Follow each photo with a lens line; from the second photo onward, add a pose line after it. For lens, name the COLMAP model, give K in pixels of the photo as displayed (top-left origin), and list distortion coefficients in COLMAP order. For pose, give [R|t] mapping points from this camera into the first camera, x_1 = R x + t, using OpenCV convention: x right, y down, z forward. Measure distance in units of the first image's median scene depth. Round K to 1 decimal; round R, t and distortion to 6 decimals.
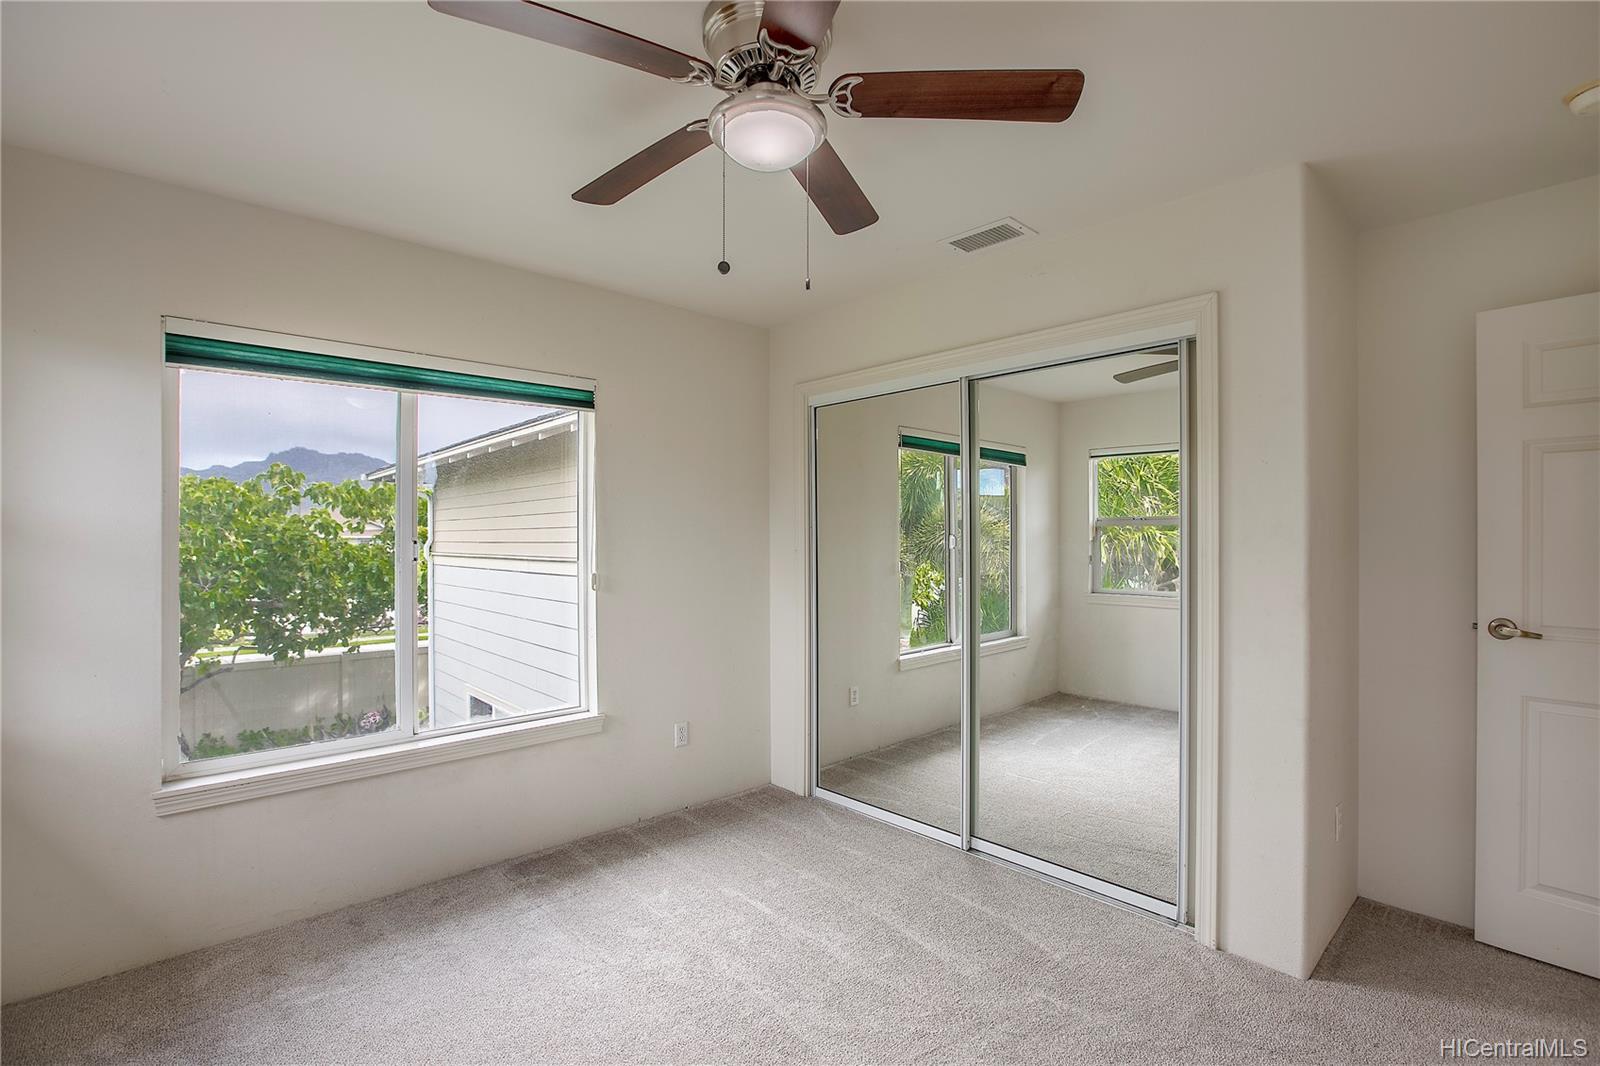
lens RADIAL K [[728.8, 0, 800.0], [0, 728.8, 533.0], [0, 0, 1]] dist [-0.045144, 0.019955]
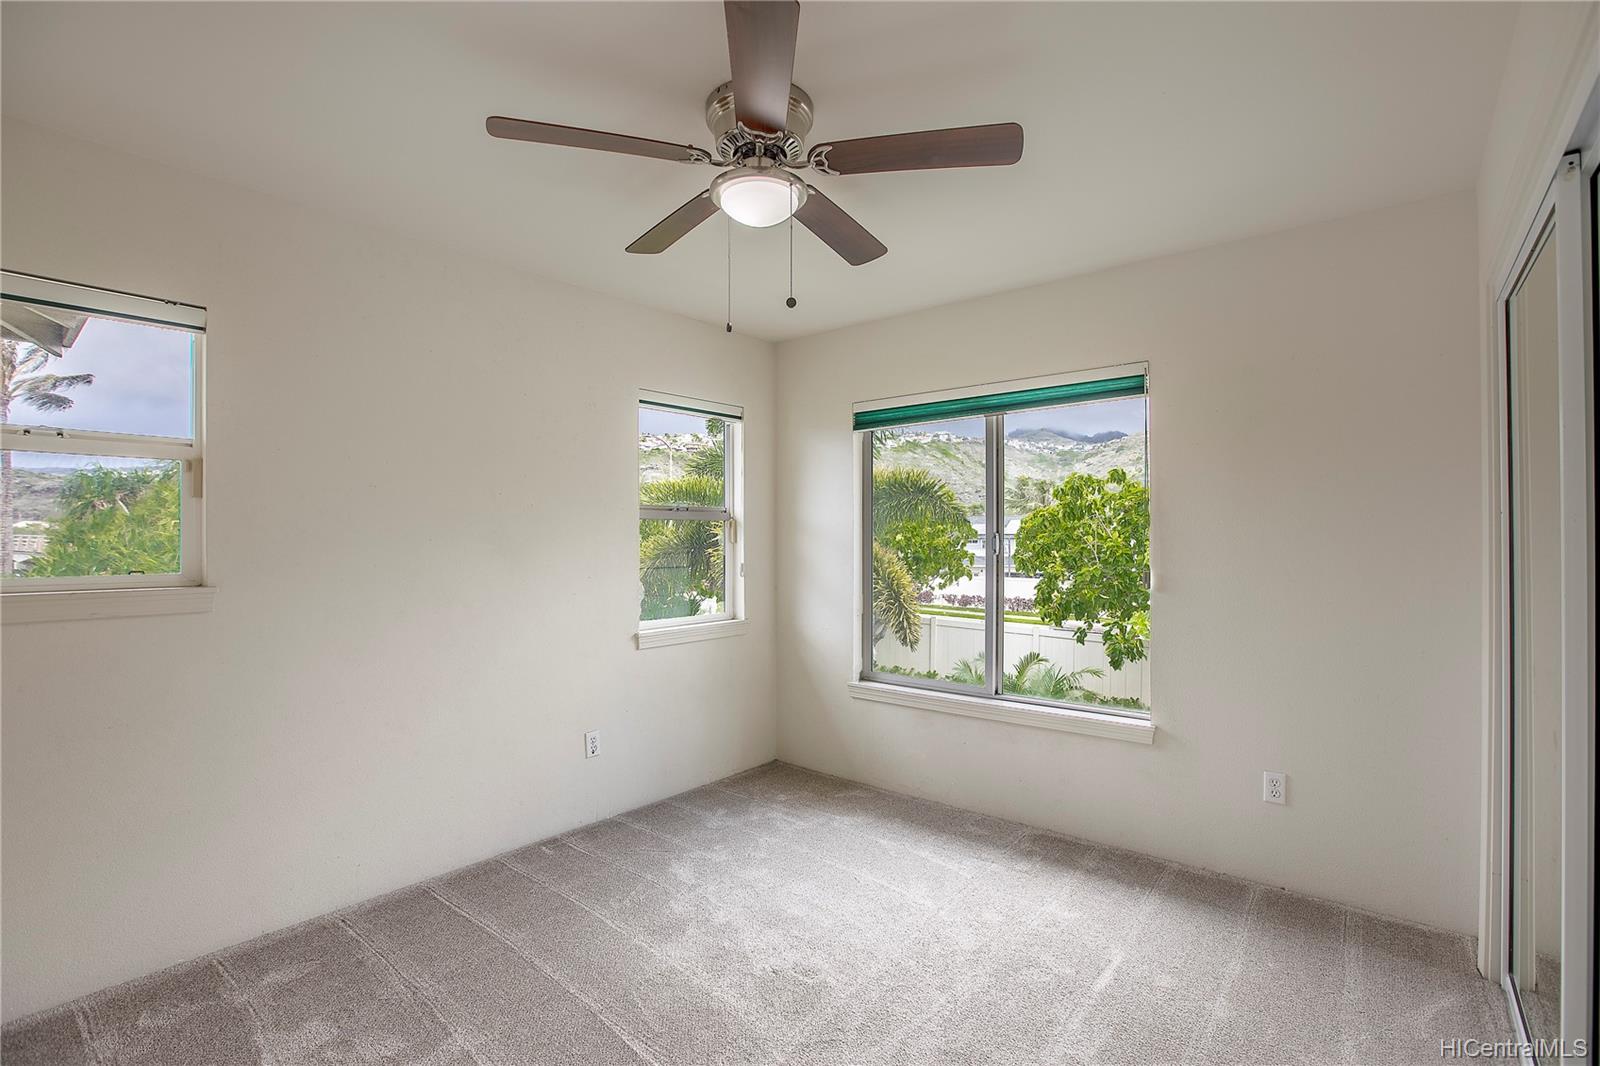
lens RADIAL K [[728.8, 0, 800.0], [0, 728.8, 533.0], [0, 0, 1]] dist [-0.045144, 0.019955]
pose [[0.134098, -0.008030, -0.990936, 0.605146], [0.008003, 0.999943, -0.007020, 0.011220], [0.990936, -0.006989, 0.134155, 0.472950]]
